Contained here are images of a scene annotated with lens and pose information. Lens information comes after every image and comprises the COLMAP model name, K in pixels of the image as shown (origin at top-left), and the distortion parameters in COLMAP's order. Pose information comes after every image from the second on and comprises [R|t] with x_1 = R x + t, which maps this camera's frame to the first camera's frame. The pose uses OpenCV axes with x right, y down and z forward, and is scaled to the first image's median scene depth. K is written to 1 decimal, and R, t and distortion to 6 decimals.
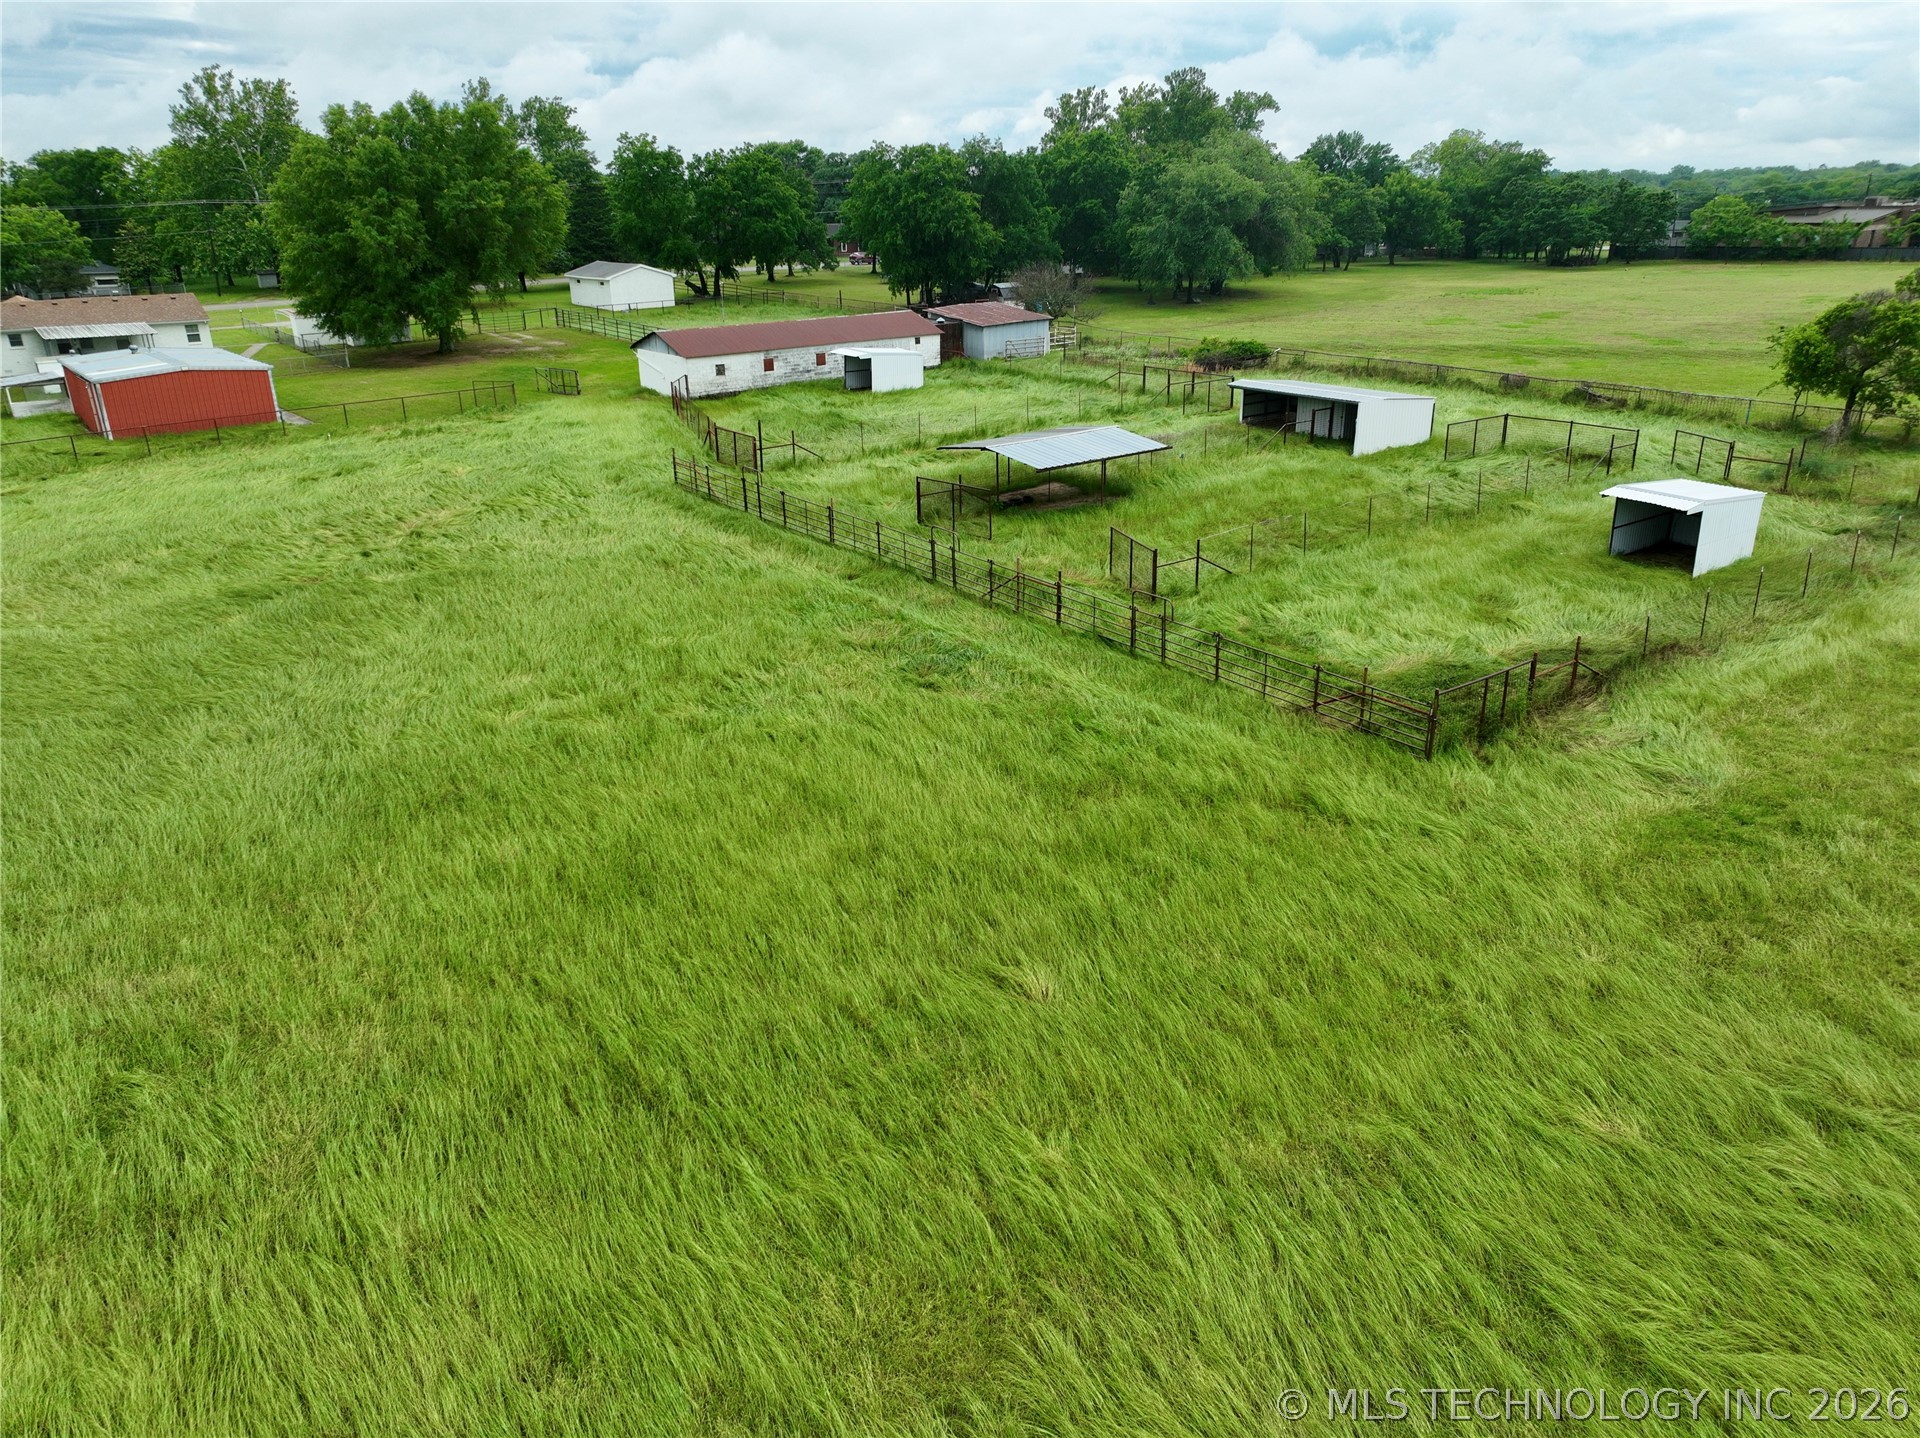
lens RADIAL K [[1351.8, 0, 960.0], [0, 1351.8, 719.0], [0, 0, 1]] dist [0.006409, 0.006906]
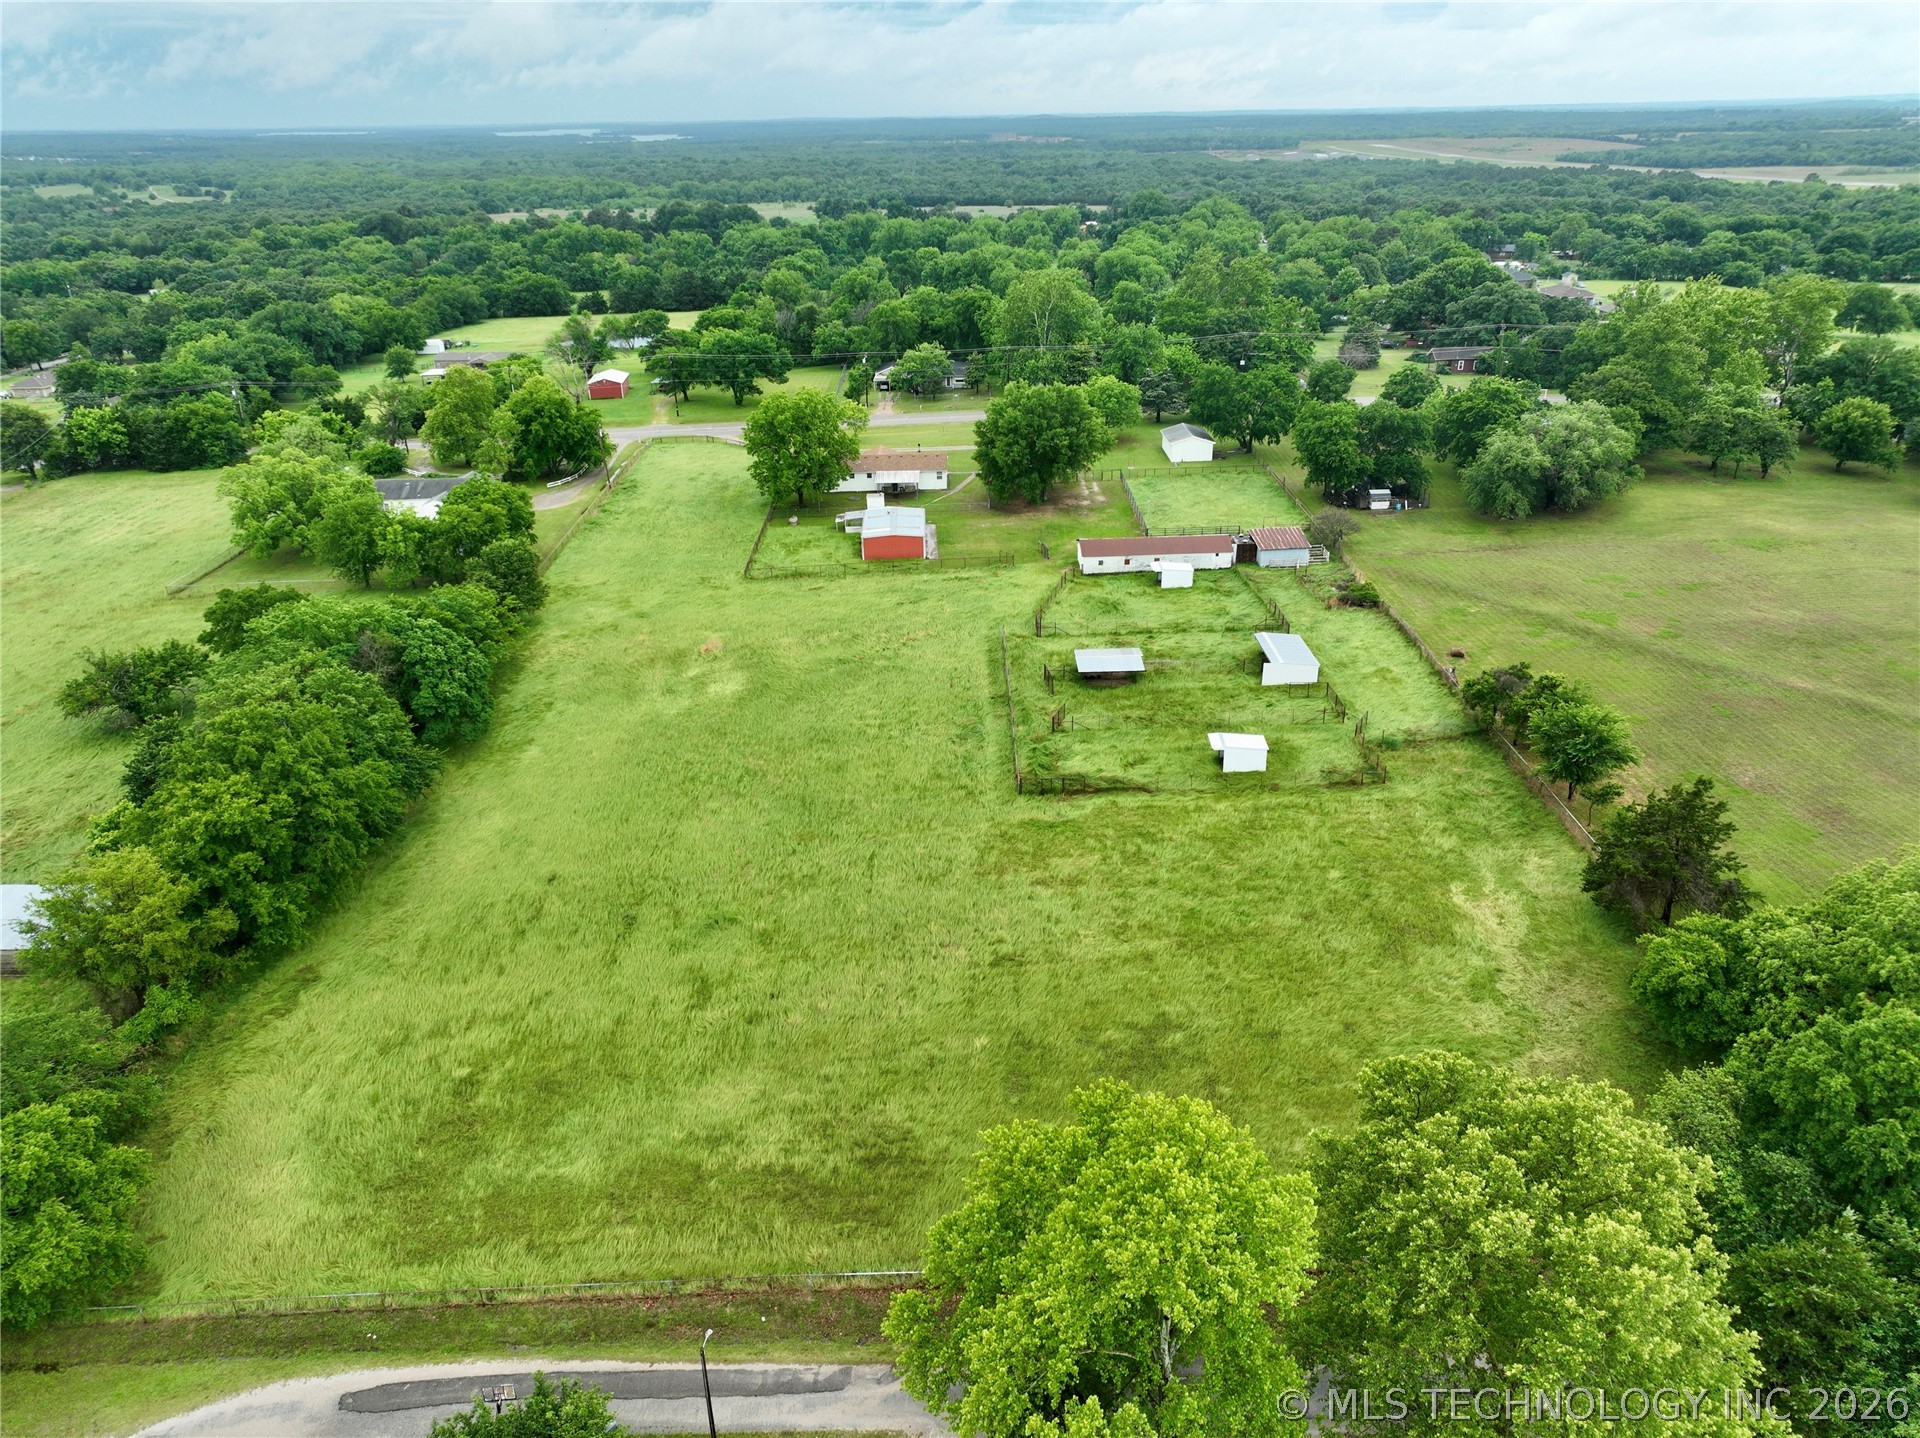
lens RADIAL K [[1351.8, 0, 960.0], [0, 1351.8, 719.0], [0, 0, 1]] dist [0.006409, 0.006906]
pose [[0.796318, 0.249781, -0.550897, 1.204173], [-0.210911, 0.968257, 0.134143, -0.349926], [0.566916, 0.009370, 0.823722, -1.210369]]
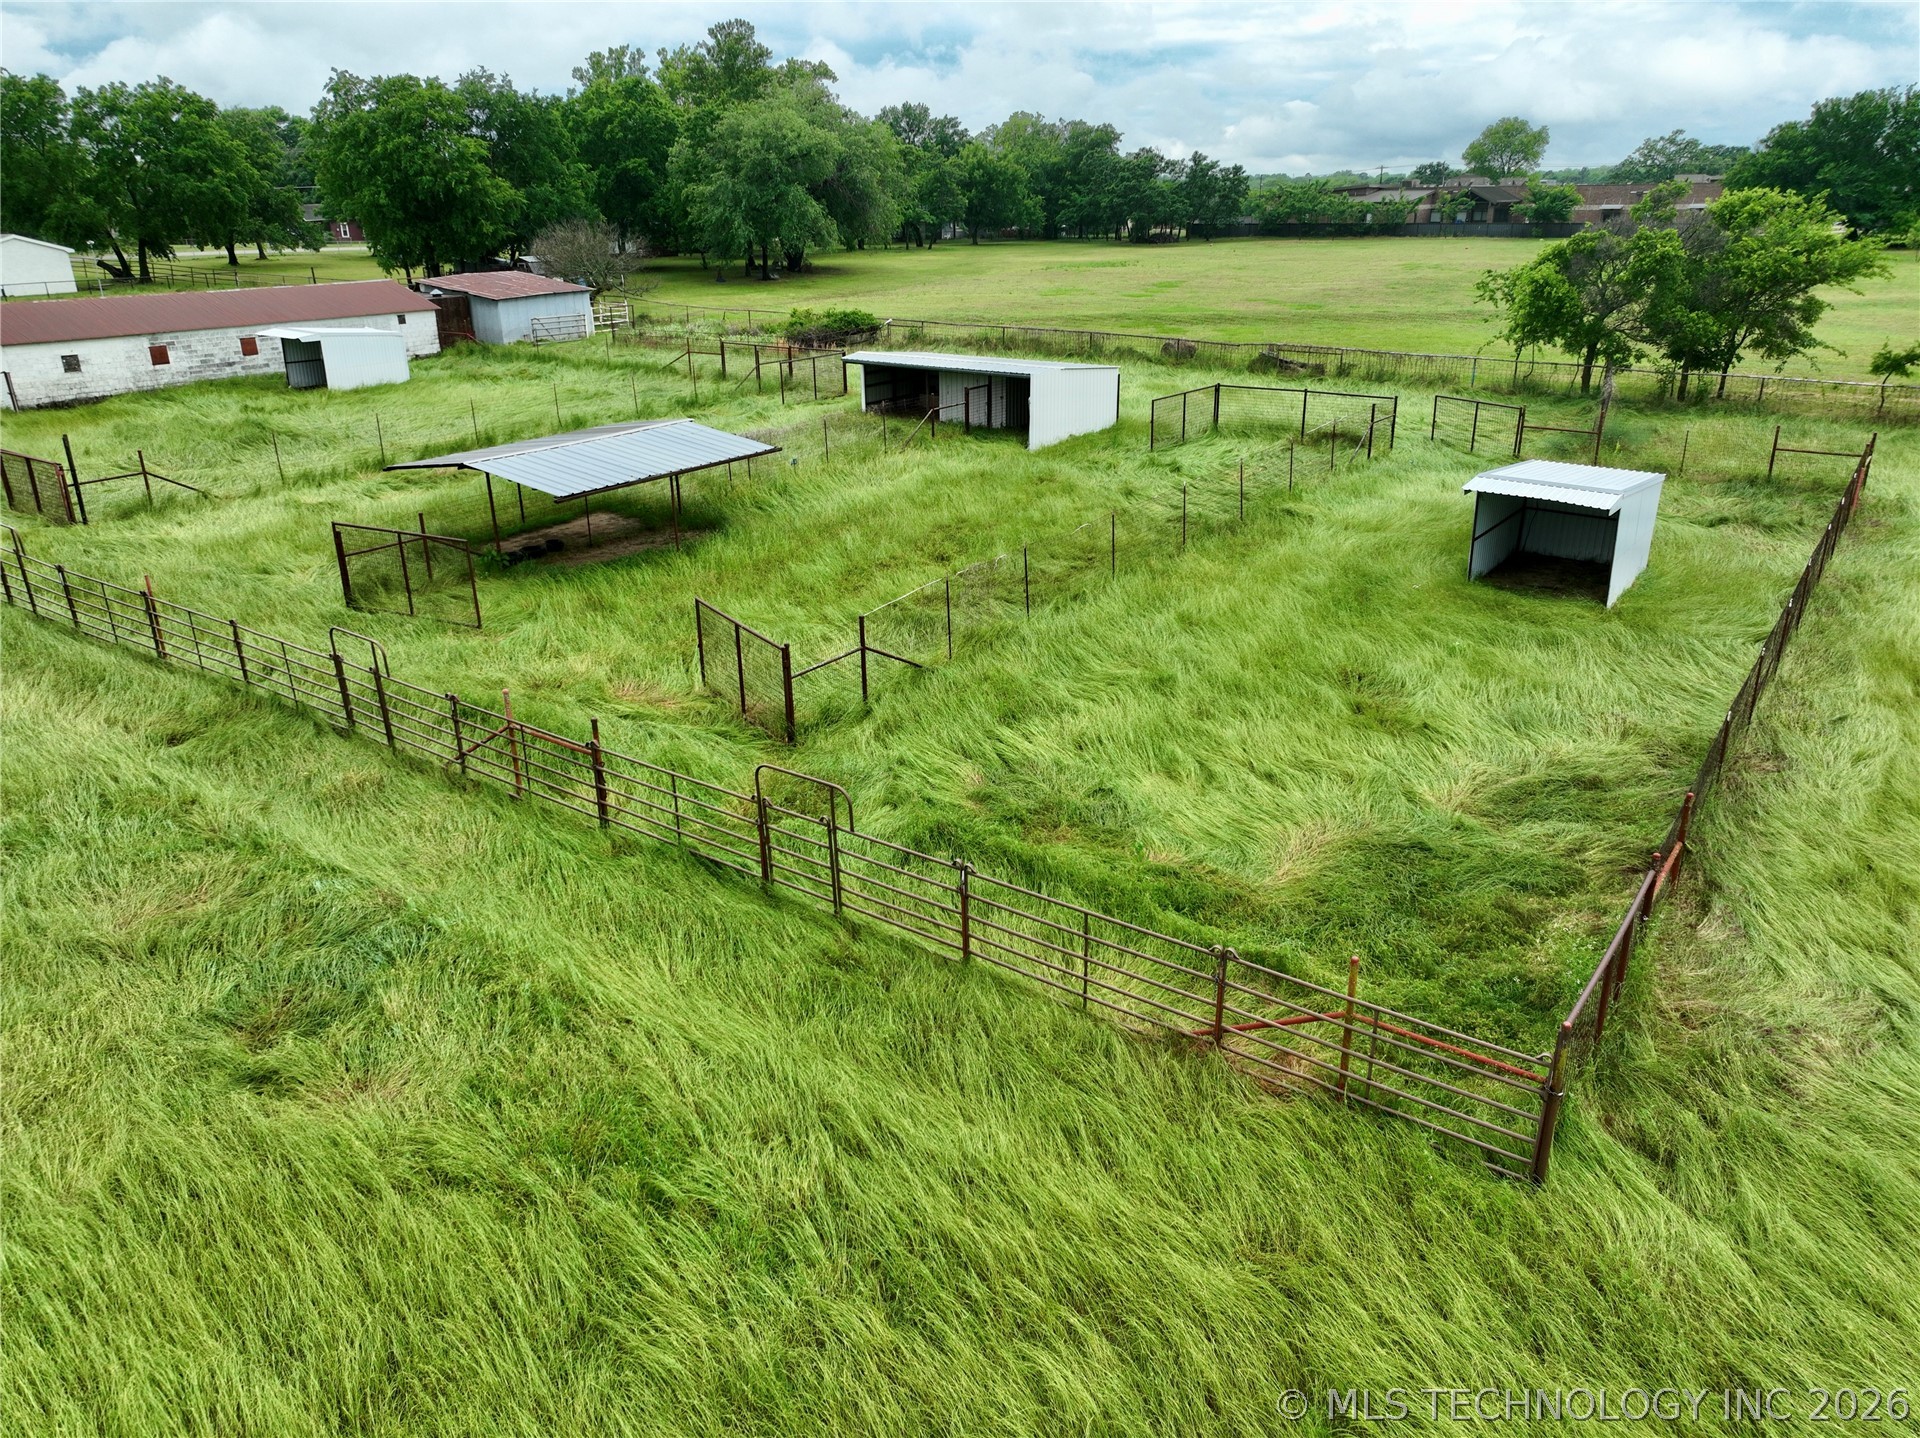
lens RADIAL K [[1351.8, 0, 960.0], [0, 1351.8, 719.0], [0, 0, 1]] dist [0.006409, 0.006906]
pose [[0.954266, -0.102990, 0.280658, 0.042153], [0.103920, 0.994518, 0.011609, -0.067483], [-0.280315, 0.018088, 0.959738, 0.339606]]
